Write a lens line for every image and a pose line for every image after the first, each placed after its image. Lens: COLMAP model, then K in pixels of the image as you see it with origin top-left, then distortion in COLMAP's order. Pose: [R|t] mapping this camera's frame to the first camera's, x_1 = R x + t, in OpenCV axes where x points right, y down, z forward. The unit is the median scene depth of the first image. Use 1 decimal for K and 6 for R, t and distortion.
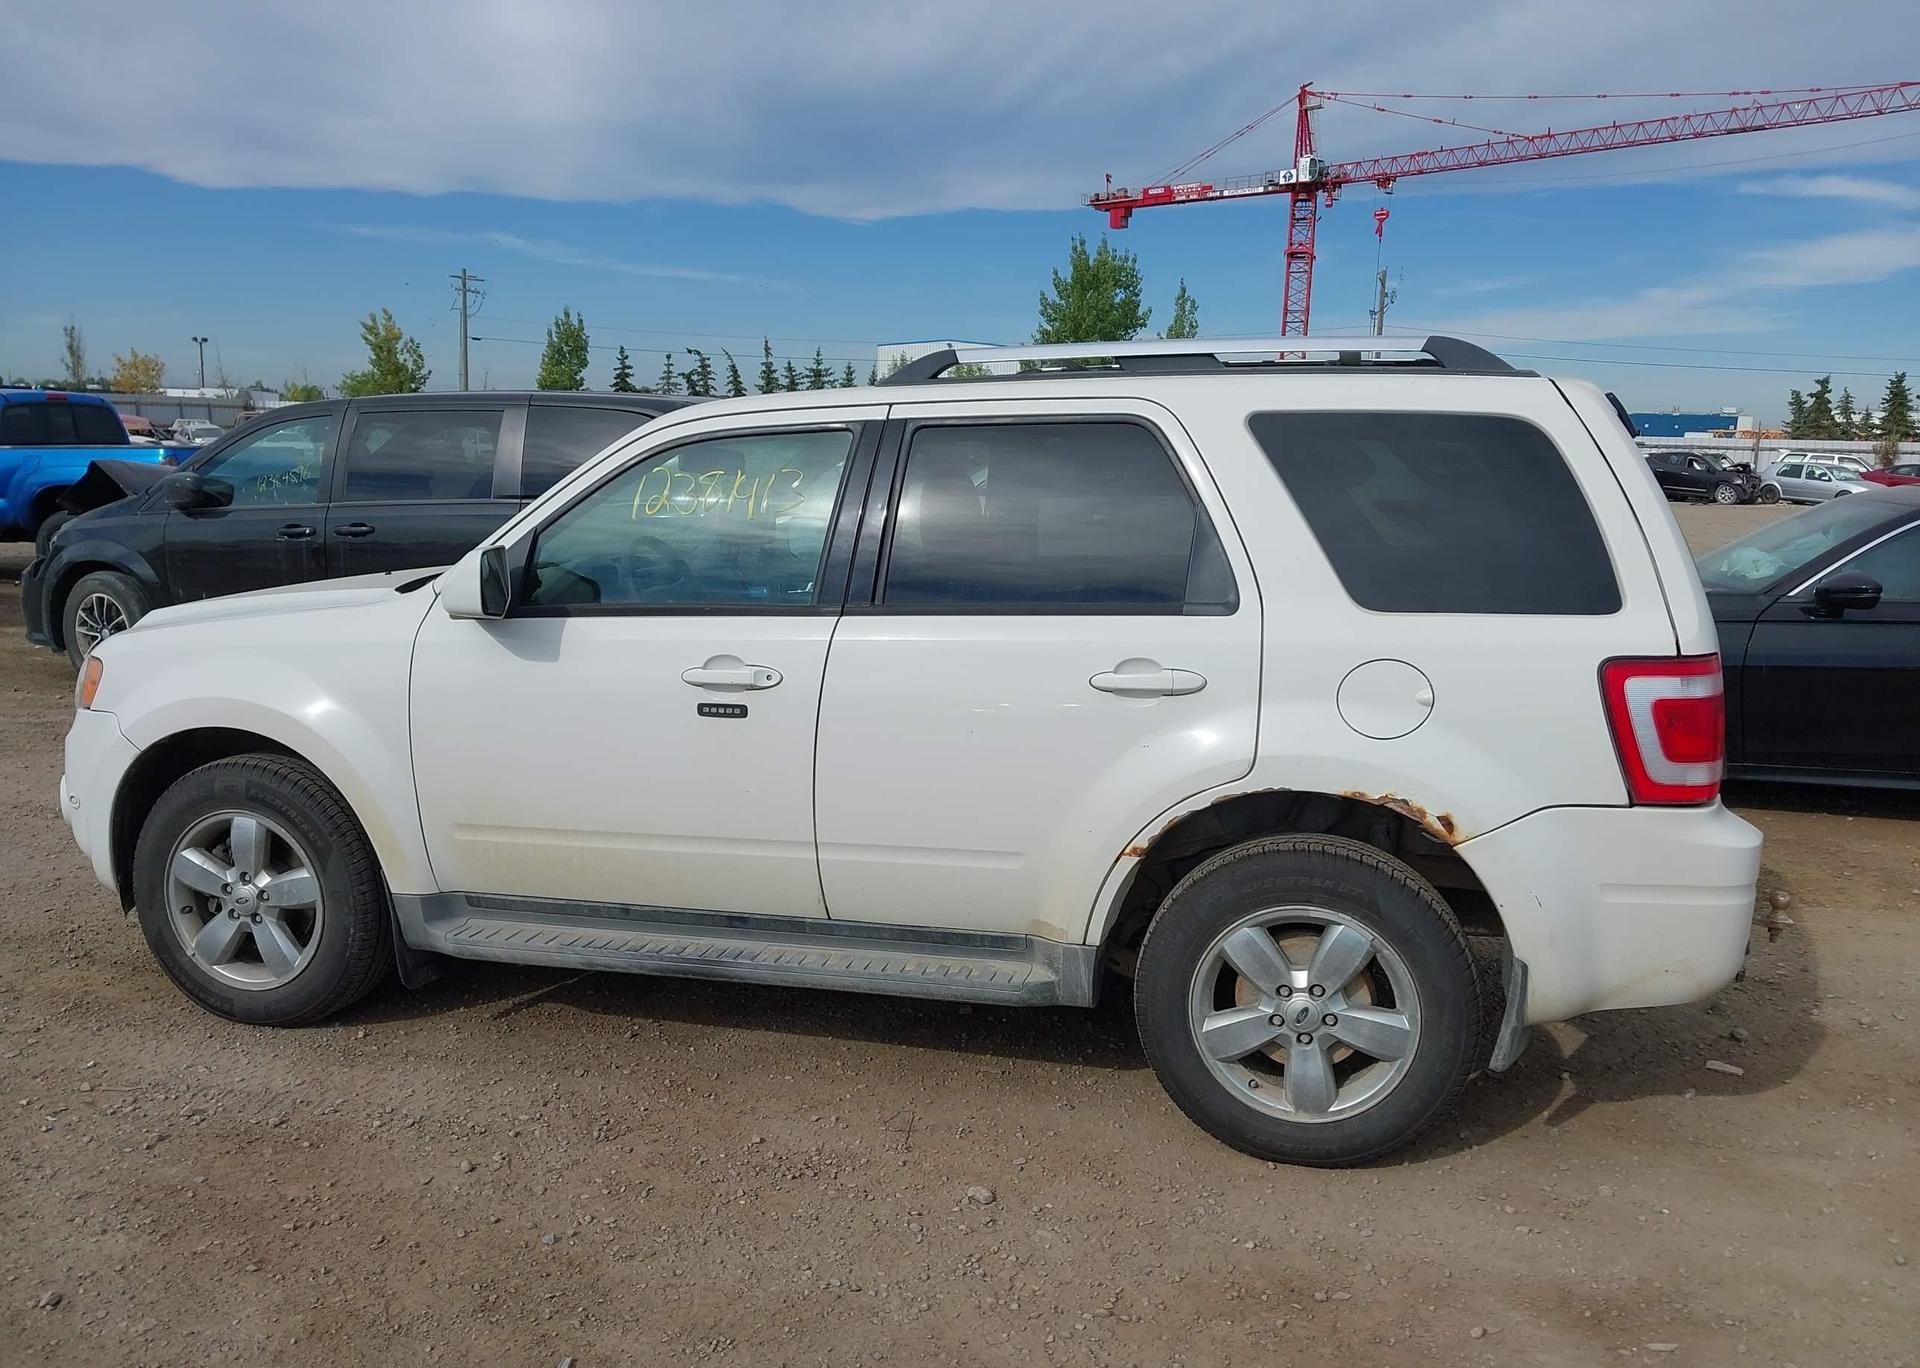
lens RADIAL K [[1514.3, 0, 960.0], [0, 1514.3, 684.0], [0, 0, 1]] dist [0.045896, -0.072710]
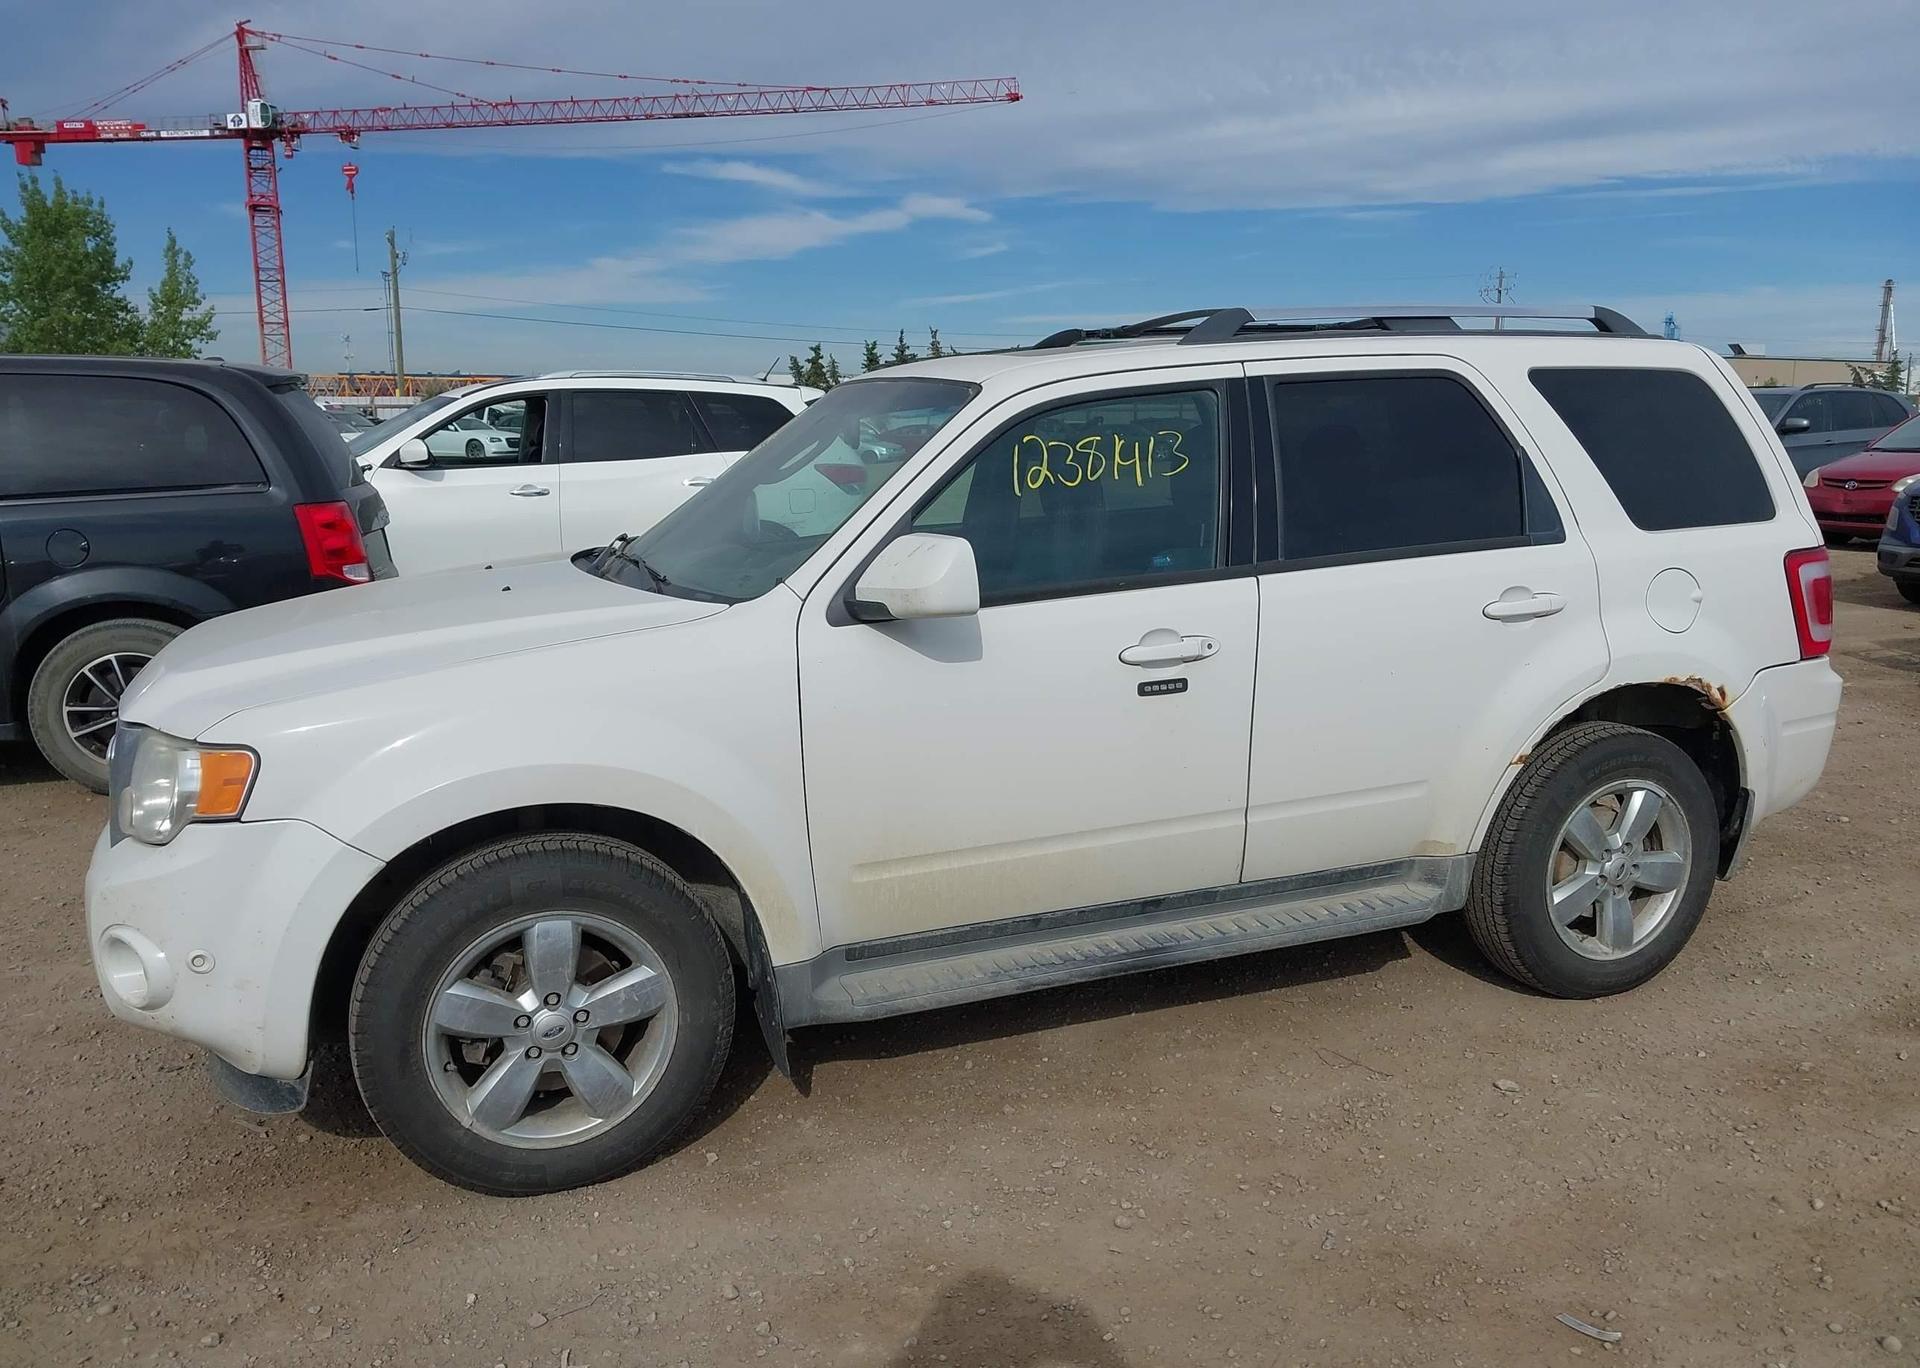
lens RADIAL K [[1518.9, 0, 960.9], [0, 1518.9, 671.6], [0, 0, 1]] dist [0.009266, -0.018756]
pose [[0.805117, -0.123562, 0.580102, -0.812746], [0.114347, 0.992047, 0.052605, -0.057085], [-0.581989, 0.023979, 0.812843, 0.299356]]
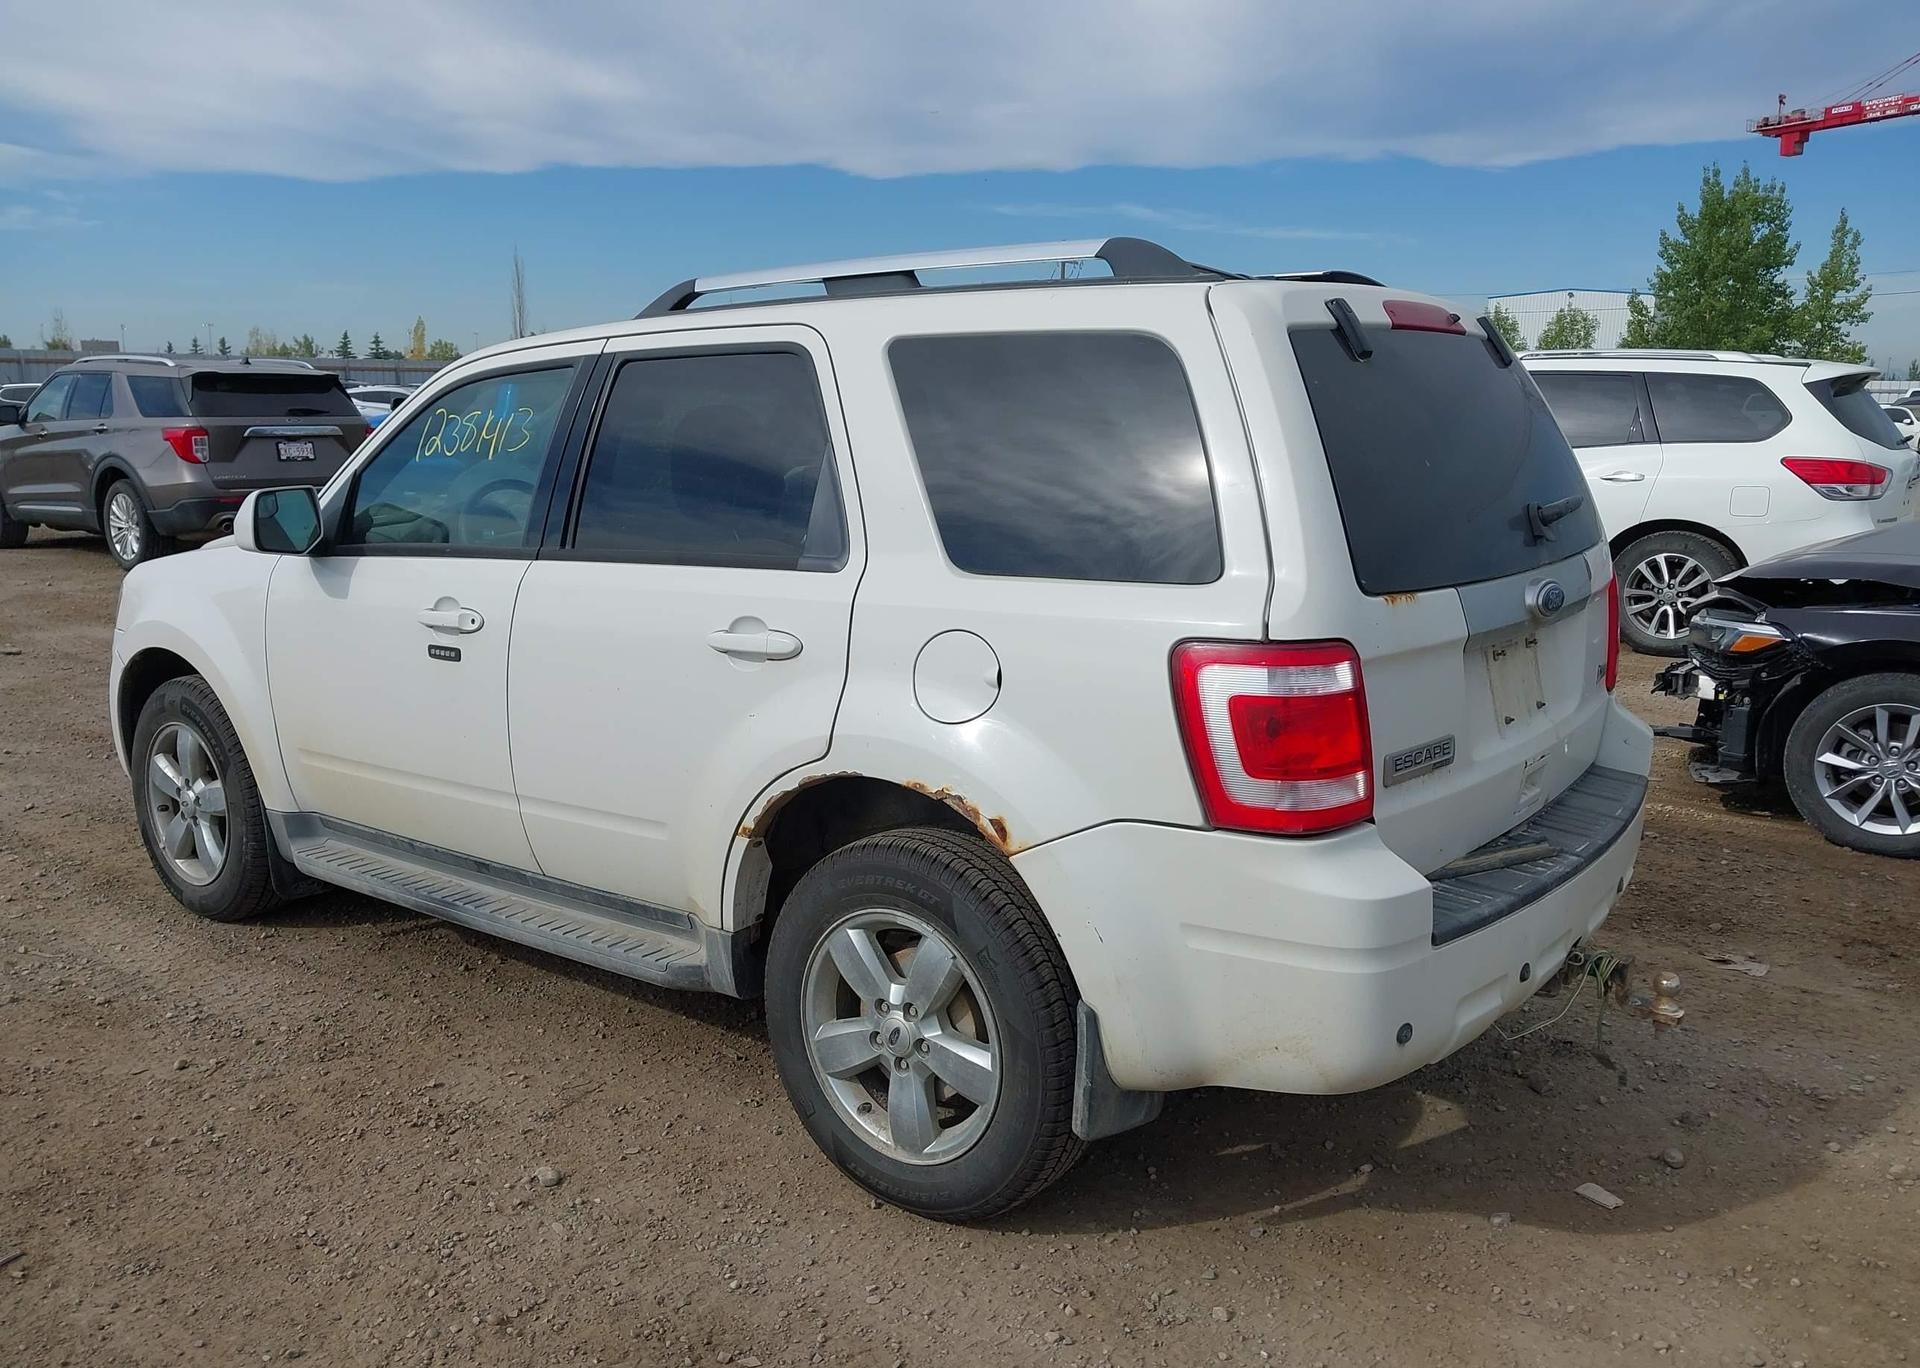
lens RADIAL K [[1518.9, 0, 960.9], [0, 1518.9, 671.6], [0, 0, 1]] dist [0.009266, -0.018756]
pose [[0.926175, 0.053937, -0.373216, 0.530229], [-0.047922, 0.998529, 0.025383, -0.012030], [0.374036, -0.005624, 0.927397, 0.199402]]
